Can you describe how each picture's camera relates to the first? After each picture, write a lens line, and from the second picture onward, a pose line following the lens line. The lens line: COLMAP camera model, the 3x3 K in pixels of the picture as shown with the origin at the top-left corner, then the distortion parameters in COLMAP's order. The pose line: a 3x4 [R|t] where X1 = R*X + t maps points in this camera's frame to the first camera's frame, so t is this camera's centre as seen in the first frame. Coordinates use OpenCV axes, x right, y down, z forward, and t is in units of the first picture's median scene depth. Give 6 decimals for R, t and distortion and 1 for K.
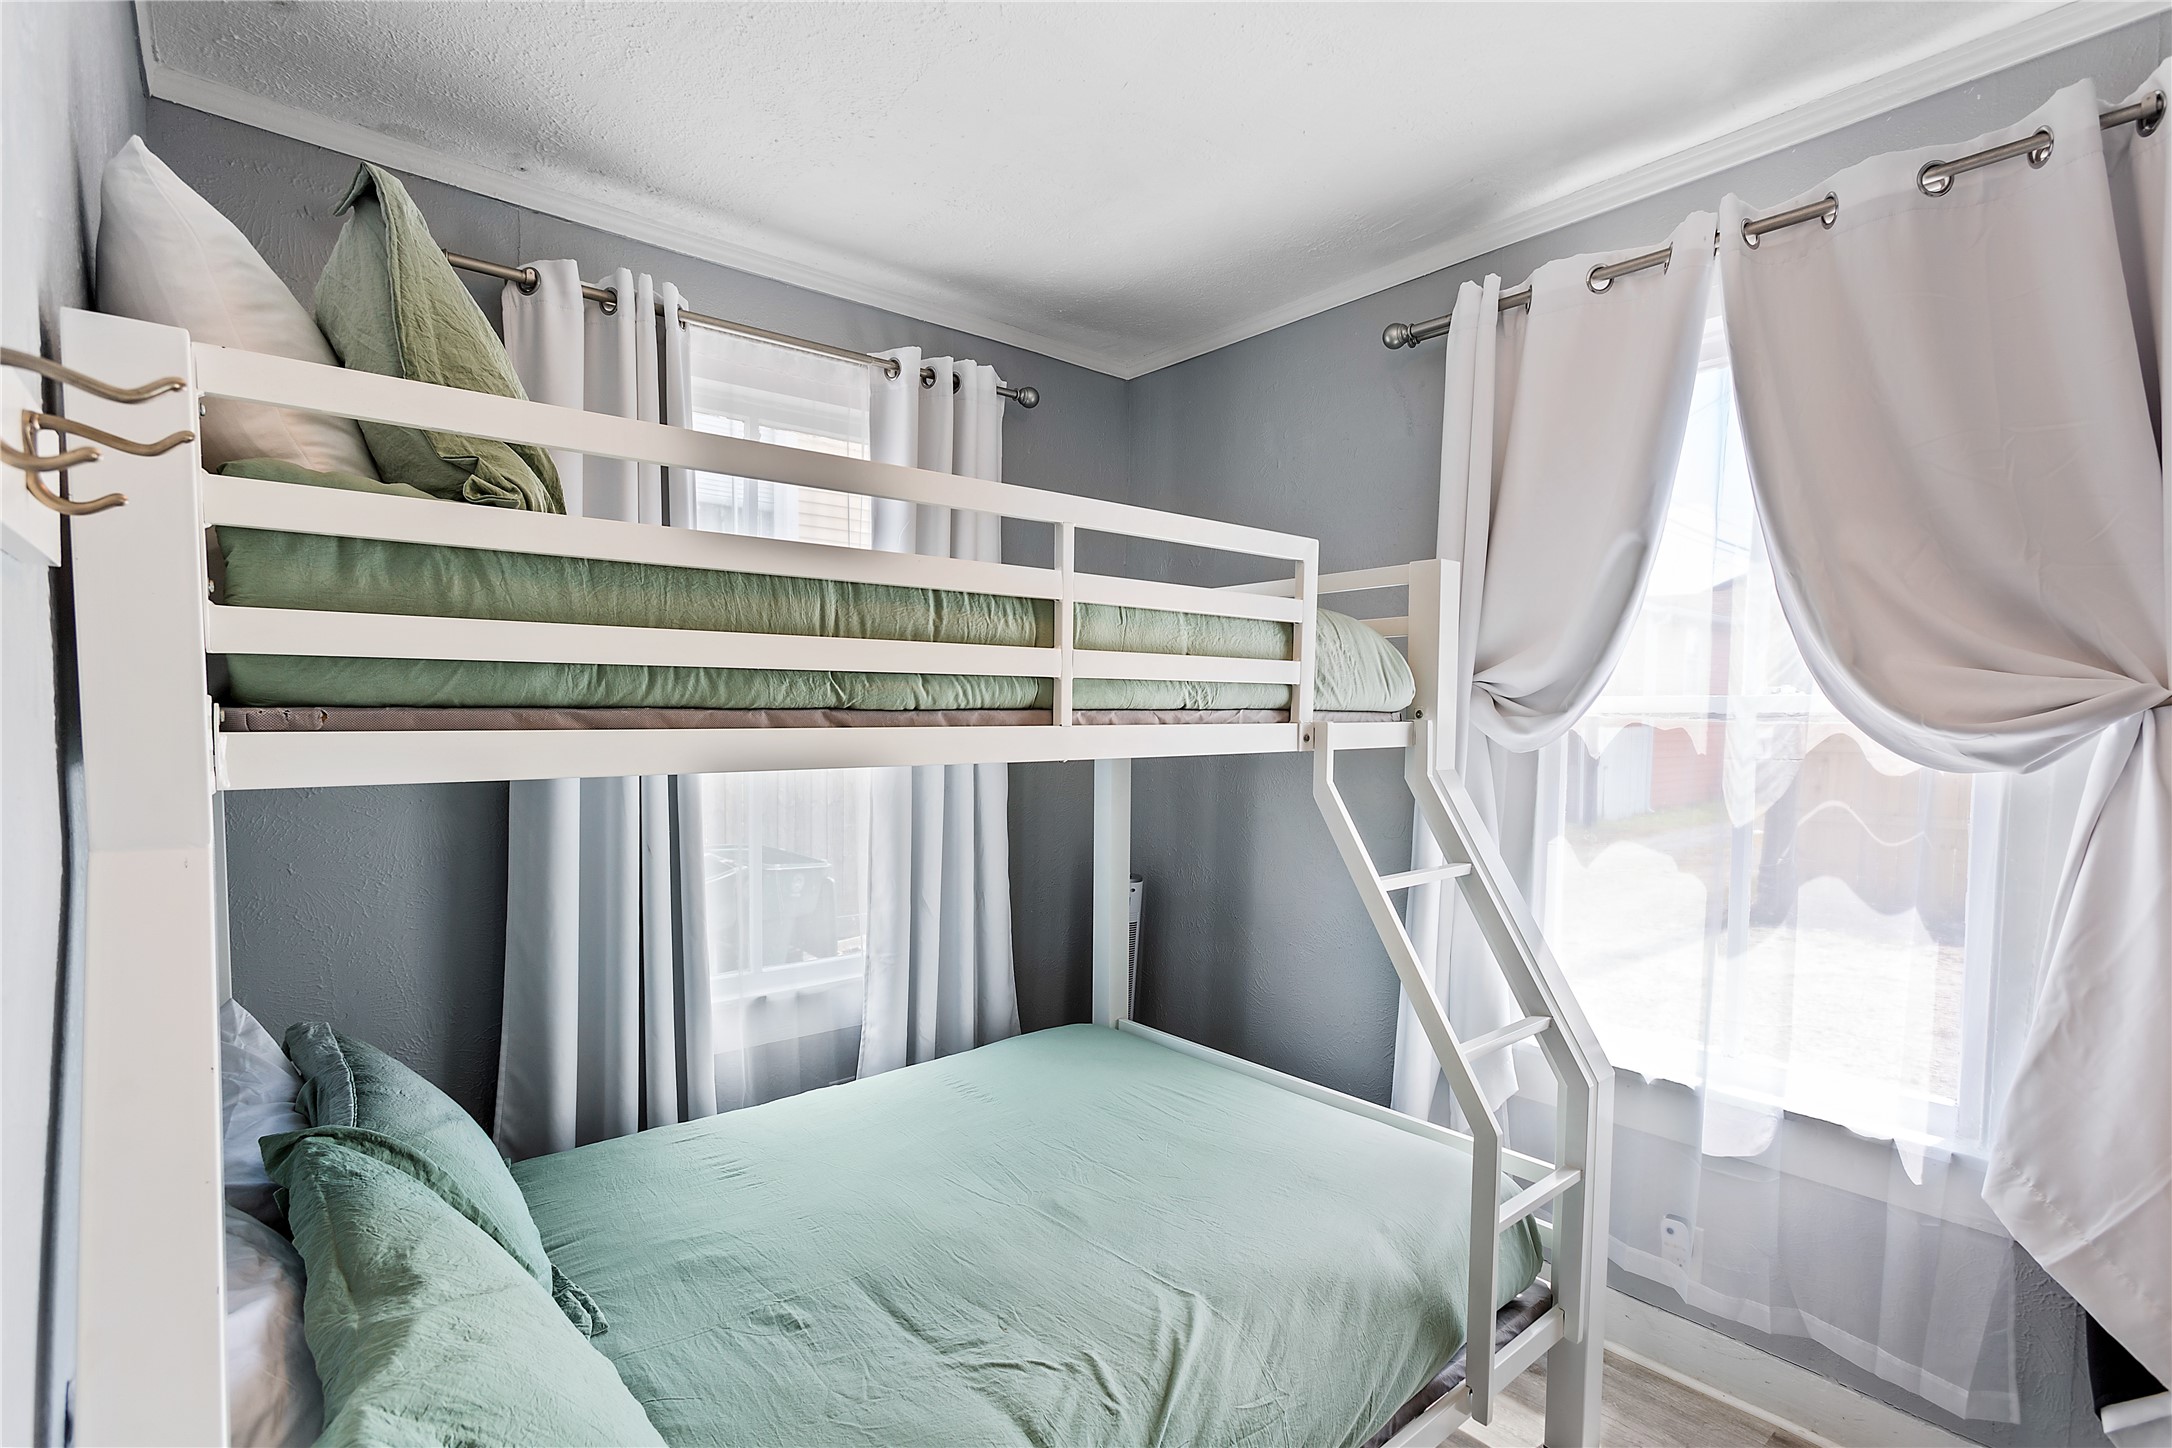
lens RADIAL K [[1027.9, 0, 1113.6], [0, 1027.9, 775.7], [0, 0, 1]] dist [-0.000170, 0.000484]
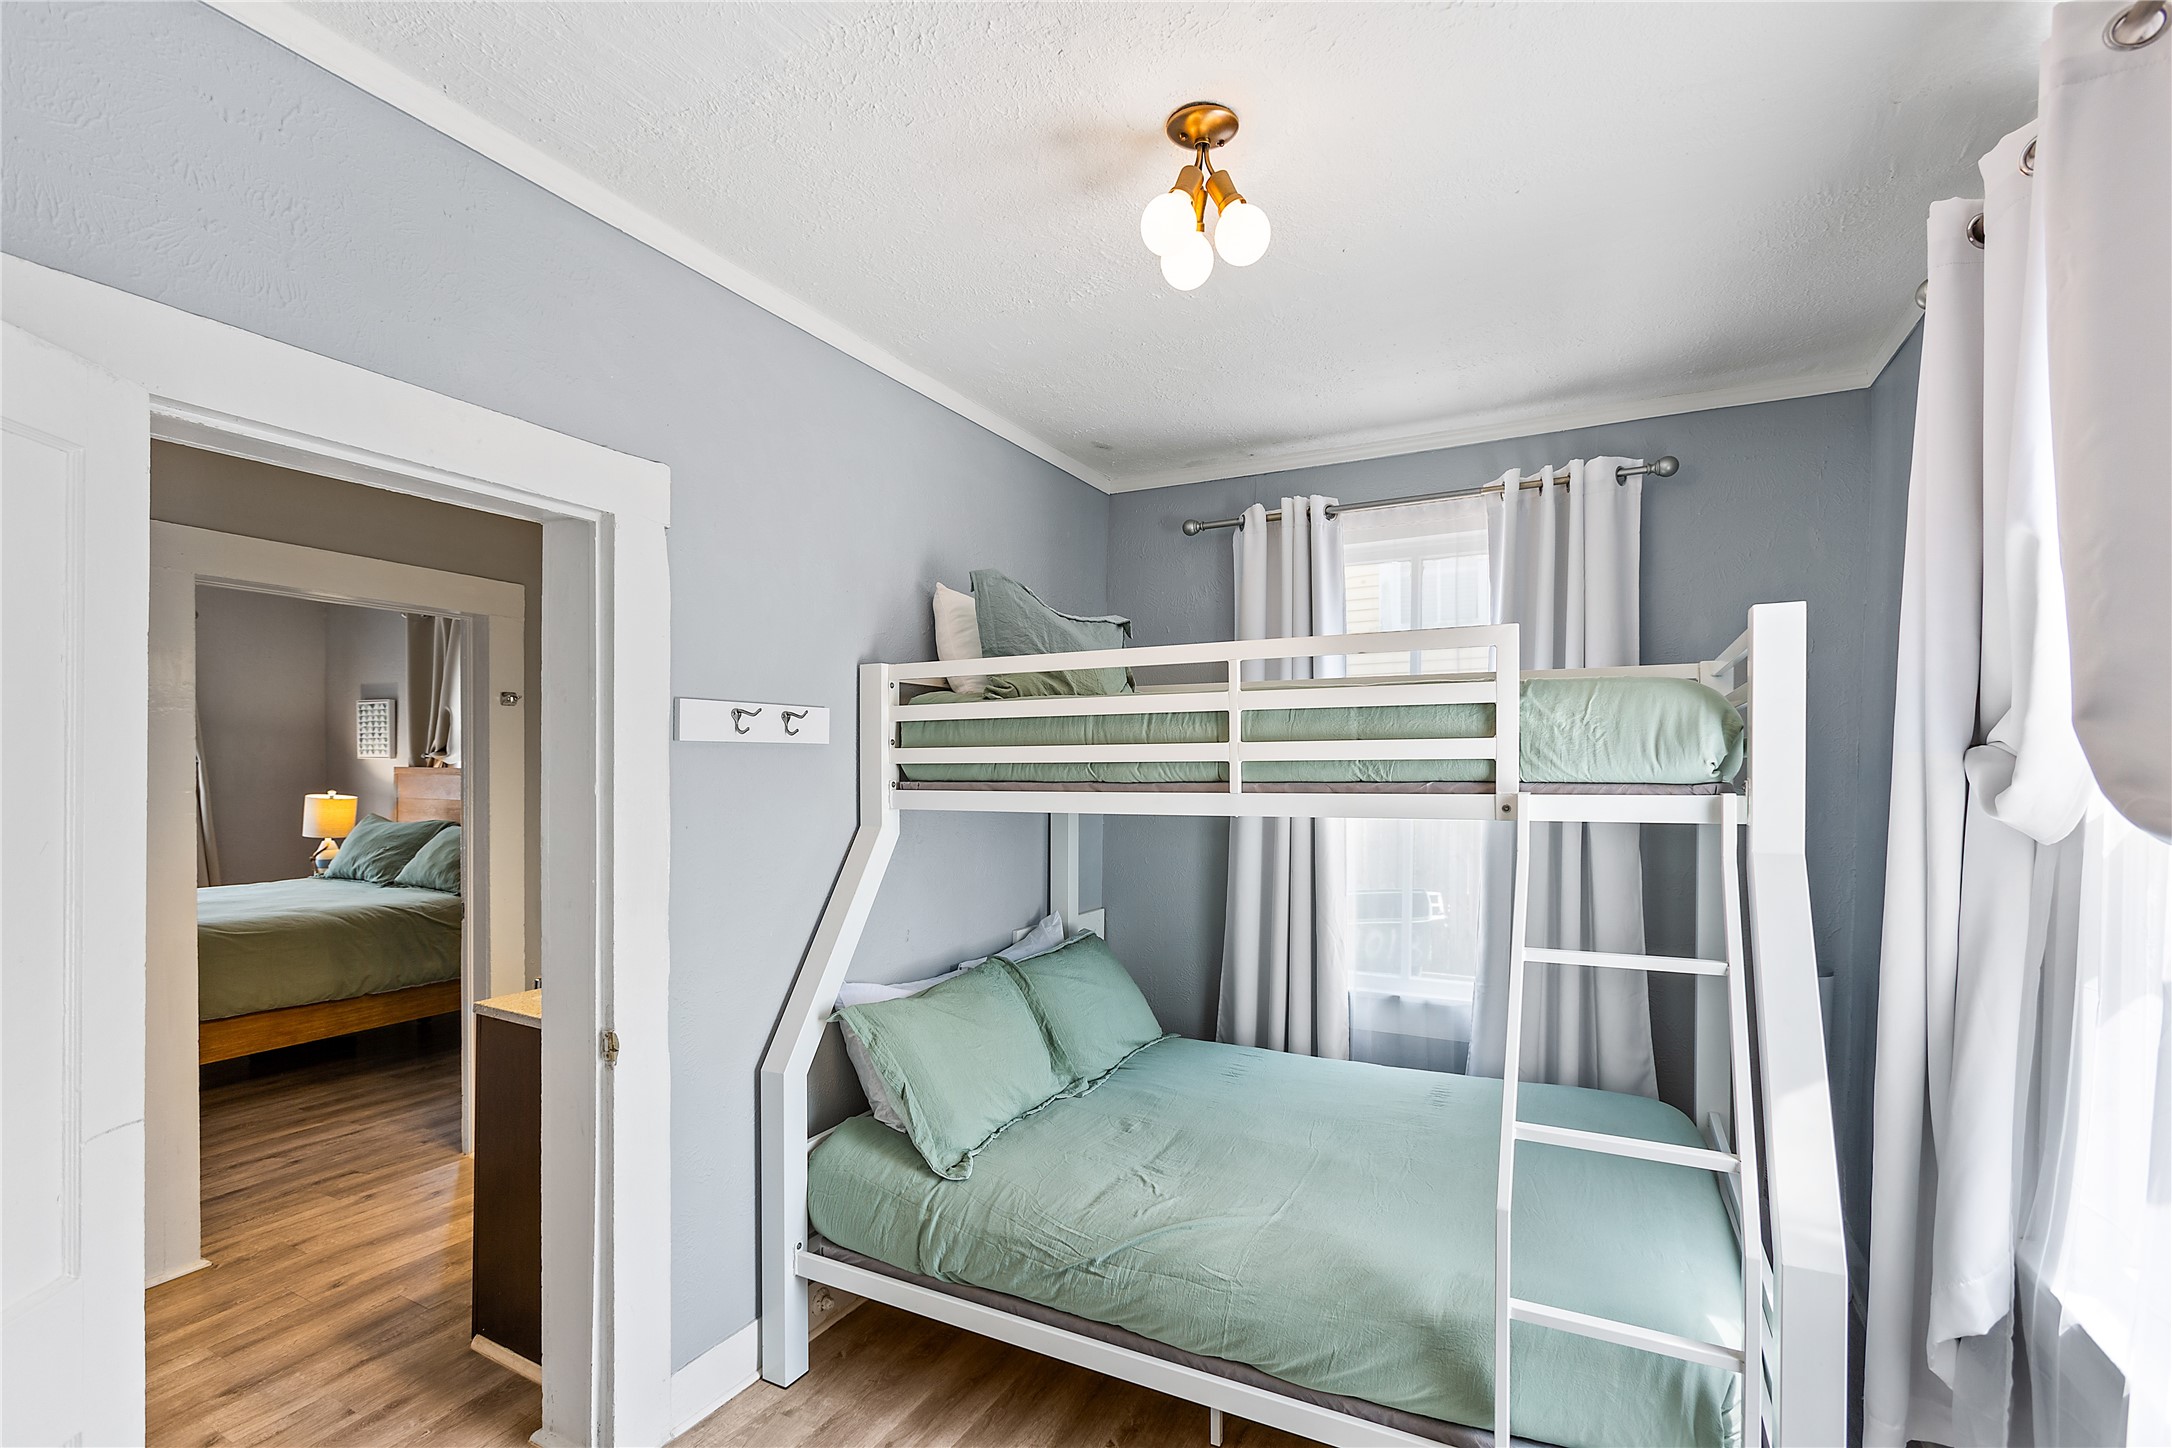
lens RADIAL K [[1027.9, 0, 1113.6], [0, 1027.9, 775.7], [0, 0, 1]] dist [-0.000170, 0.000484]
pose [[0.380747, 0.003251, -0.924674, 1.205458], [-0.052674, 0.998446, -0.018179, -0.035608], [0.923178, 0.055628, 0.380327, 0.251449]]
